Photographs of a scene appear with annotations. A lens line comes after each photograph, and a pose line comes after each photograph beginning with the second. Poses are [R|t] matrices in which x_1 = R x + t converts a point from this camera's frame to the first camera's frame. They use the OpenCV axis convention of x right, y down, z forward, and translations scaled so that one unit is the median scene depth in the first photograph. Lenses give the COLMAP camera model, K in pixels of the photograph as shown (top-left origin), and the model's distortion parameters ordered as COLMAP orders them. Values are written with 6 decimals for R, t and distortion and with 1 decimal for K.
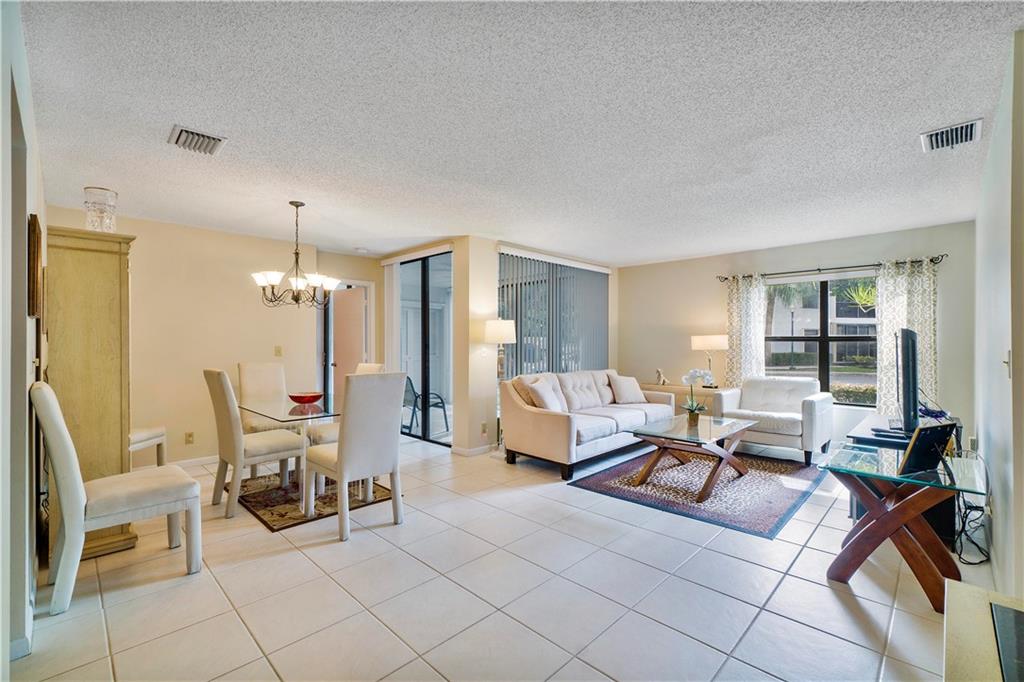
lens RADIAL K [[443.1, 0, 509.5], [0, 443.1, 332.0], [0, 0, 1]] dist [-0.000426, 0.000003]
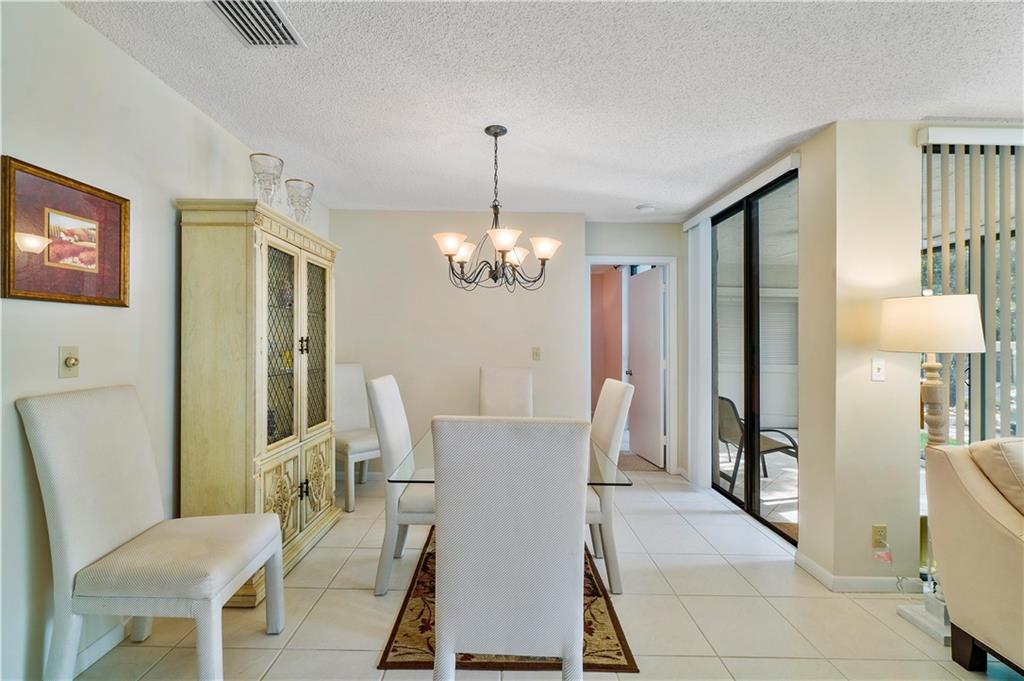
lens RADIAL K [[438.7, 0, 501.3], [0, 438.7, 339.5], [0, 0, 1]] dist [-0.000700, -0.000050]
pose [[0.700722, 0.004514, -0.713420, -0.007688], [0.000645, 0.999976, 0.006961, 0.010320], [0.713434, -0.005338, 0.700702, 0.410388]]
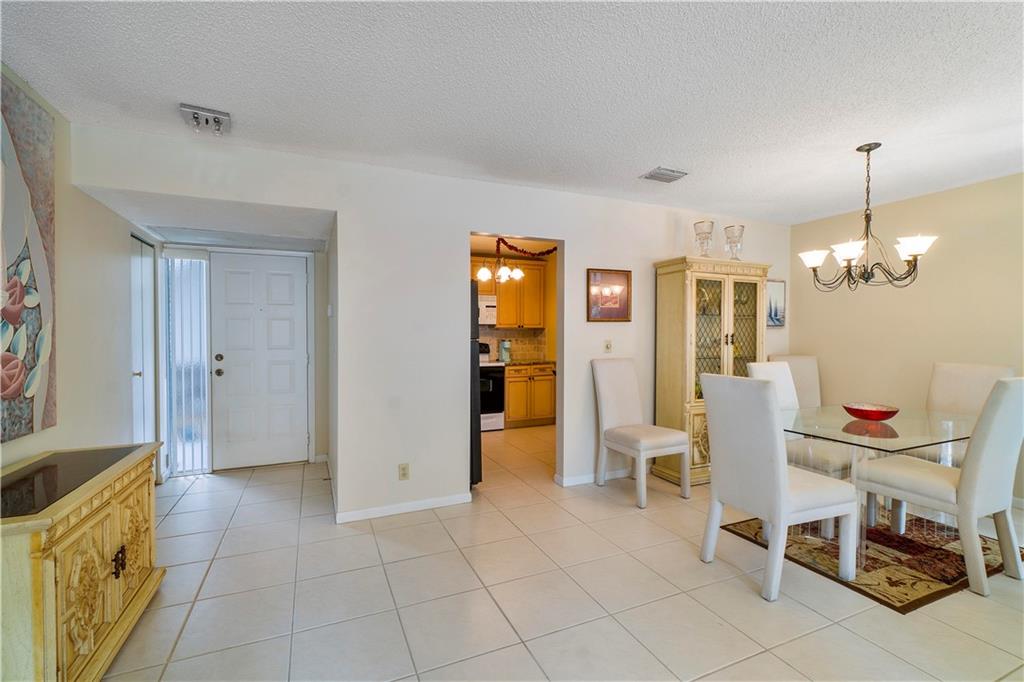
lens RADIAL K [[463.1, 0, 508.3], [0, 463.1, 345.4], [0, 0, 1]] dist [0.002395, 0.000243]
pose [[-0.379457, 0.020437, -0.924984, 0.343389], [0.018057, 0.999729, 0.014680, 0.011793], [0.925033, -0.011132, -0.379723, 0.550055]]
